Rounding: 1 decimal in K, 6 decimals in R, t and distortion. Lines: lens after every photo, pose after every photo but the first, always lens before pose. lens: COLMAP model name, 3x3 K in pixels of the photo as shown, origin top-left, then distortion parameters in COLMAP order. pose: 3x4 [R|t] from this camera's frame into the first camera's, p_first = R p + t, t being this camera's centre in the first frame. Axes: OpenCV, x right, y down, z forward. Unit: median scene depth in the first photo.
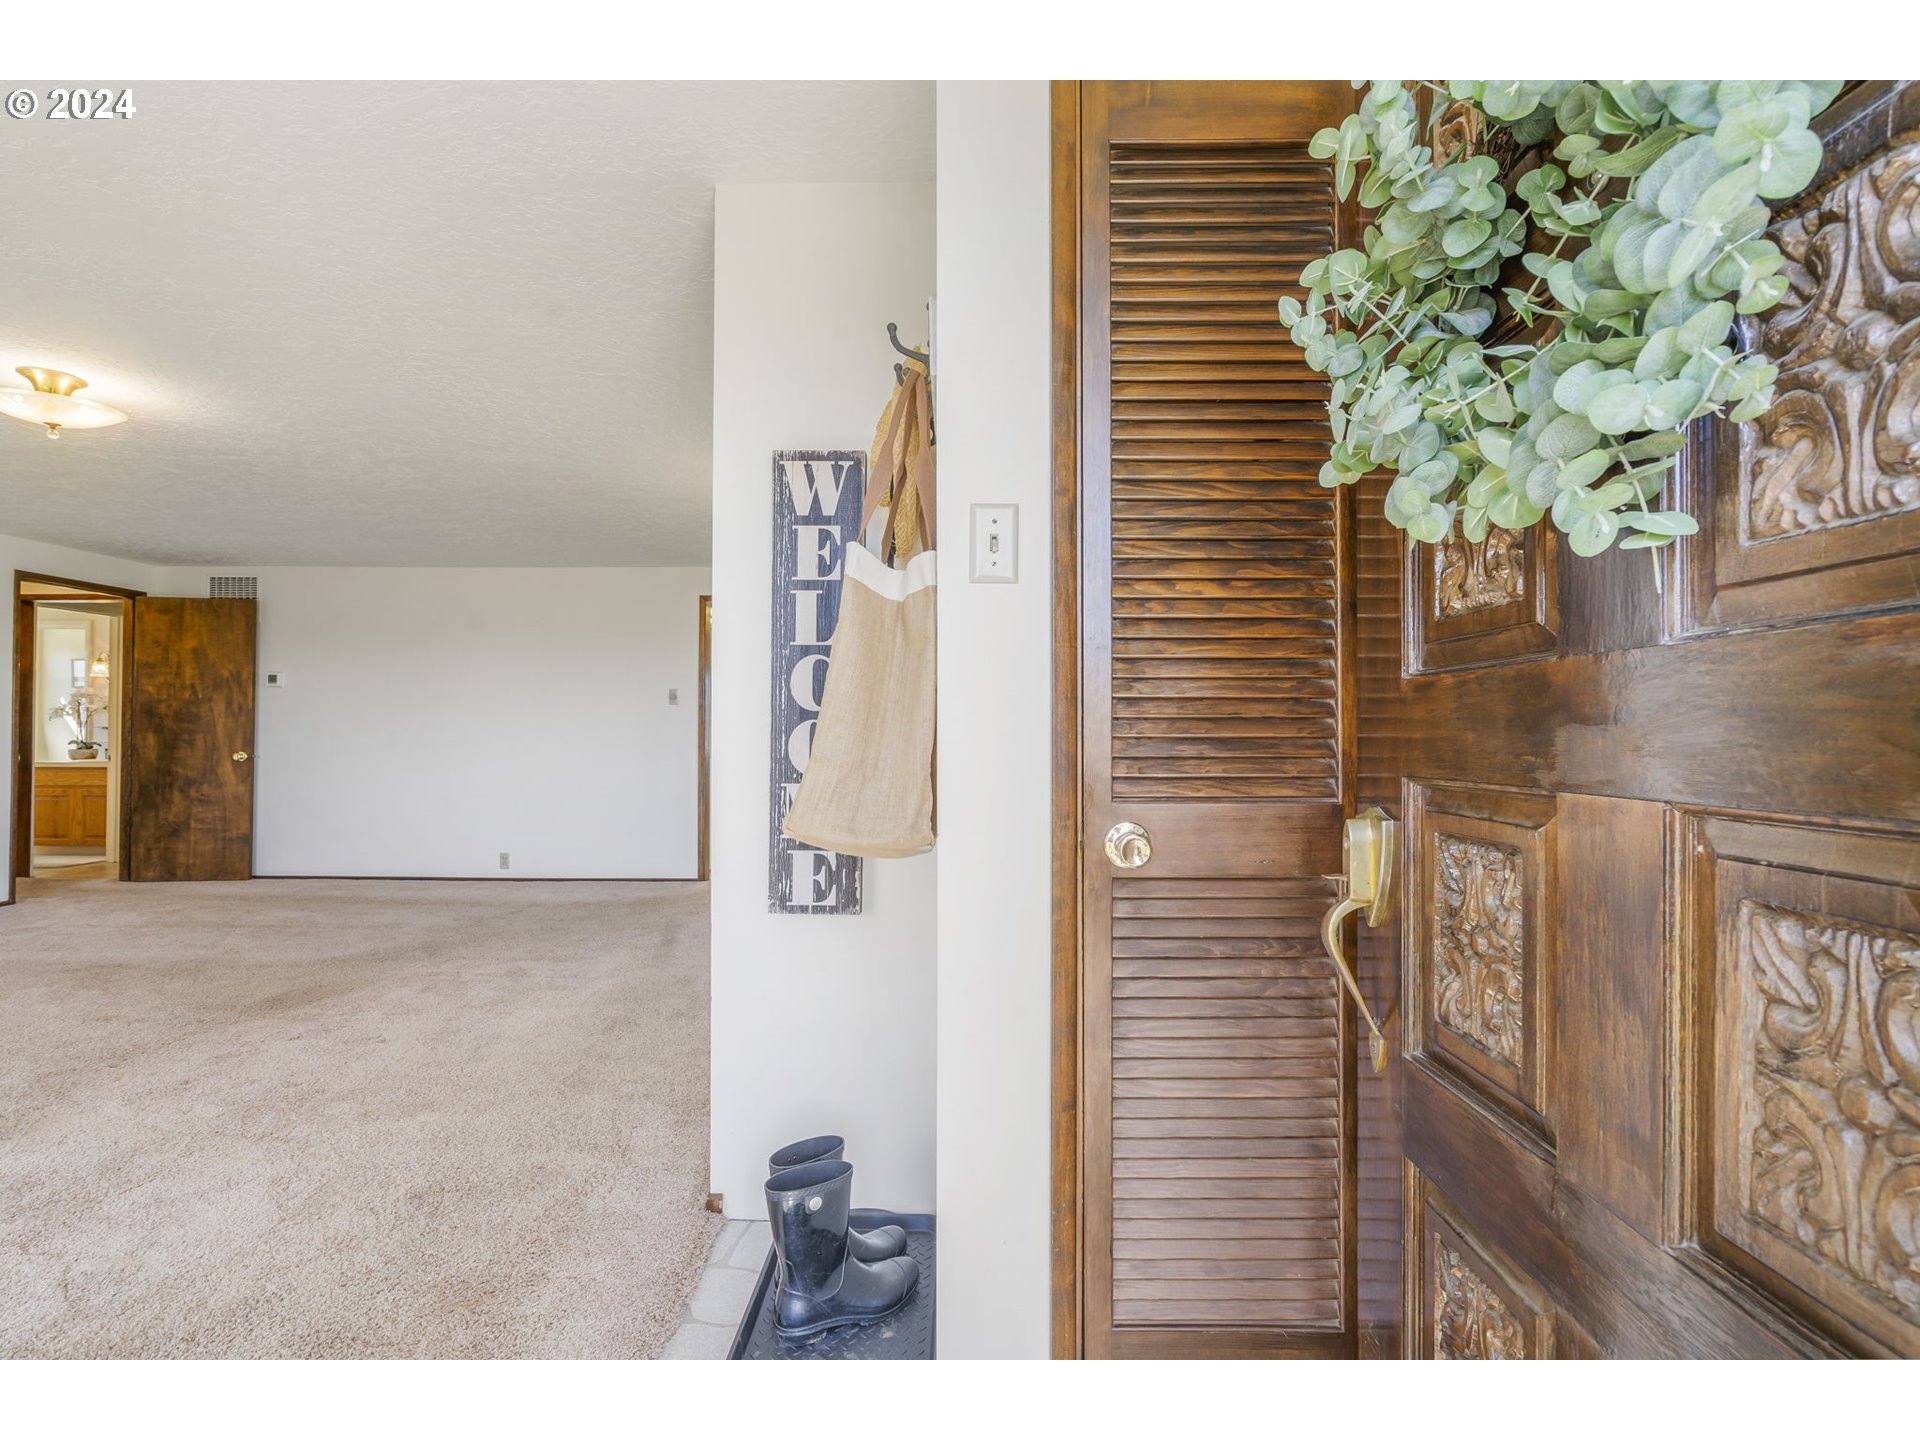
lens RADIAL K [[864.6, 0, 961.6], [0, 864.6, 722.6], [0, 0, 1]] dist [-0.004235, -0.000528]
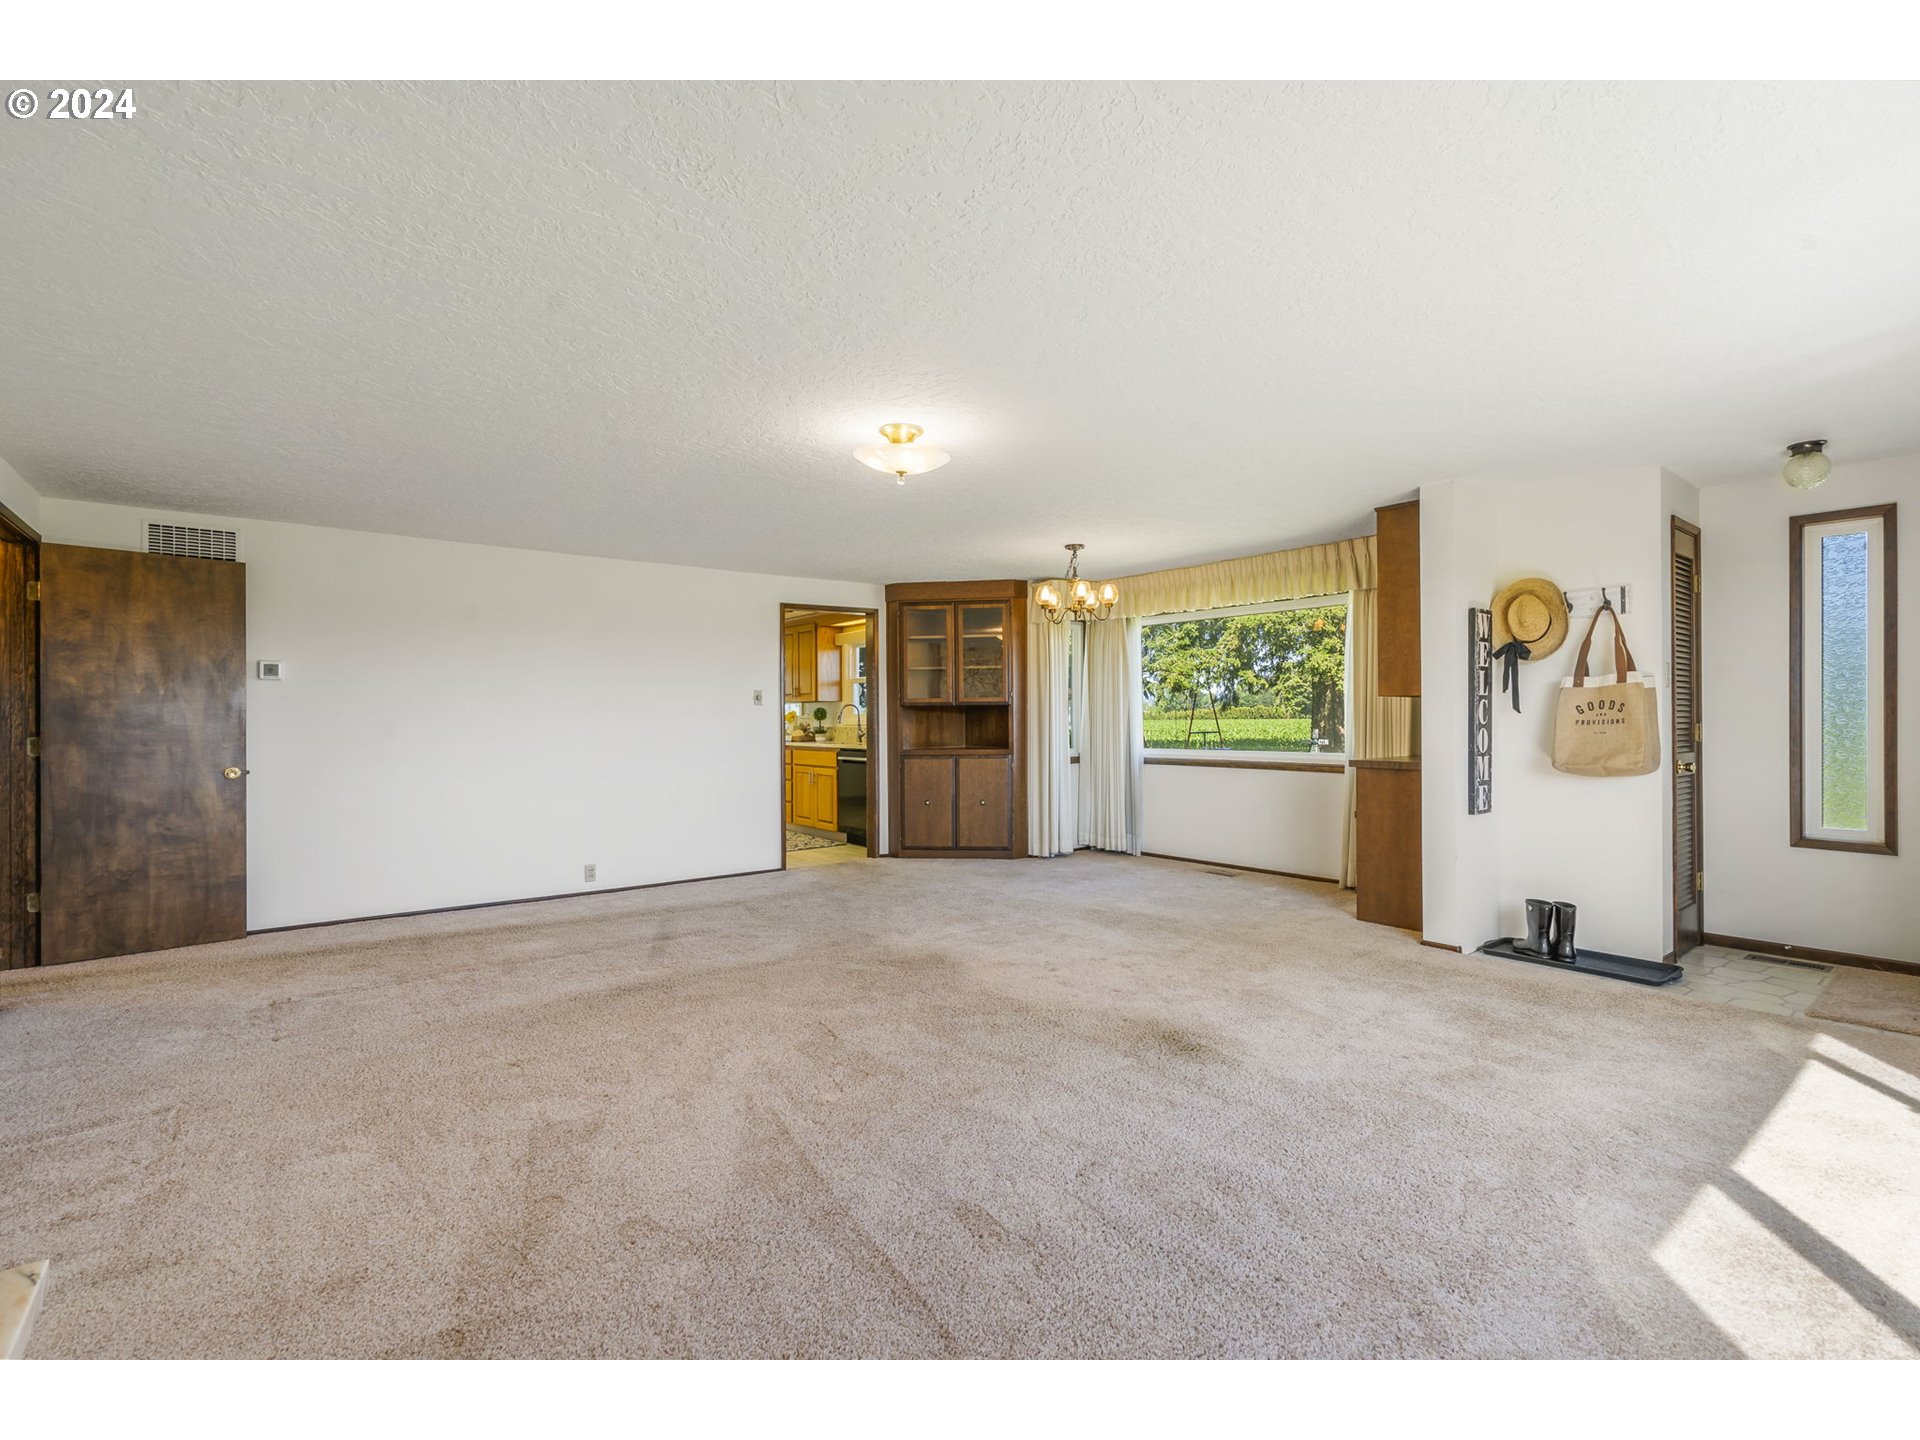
lens RADIAL K [[864.6, 0, 966.6], [0, 864.6, 719.2], [0, 0, 1]] dist [-0.004235, -0.000528]
pose [[0.781095, -0.006618, 0.624378, -0.810216], [-0.000201, 0.999941, 0.010850, -0.015606], [-0.624413, -0.008600, 0.781047, 0.024300]]
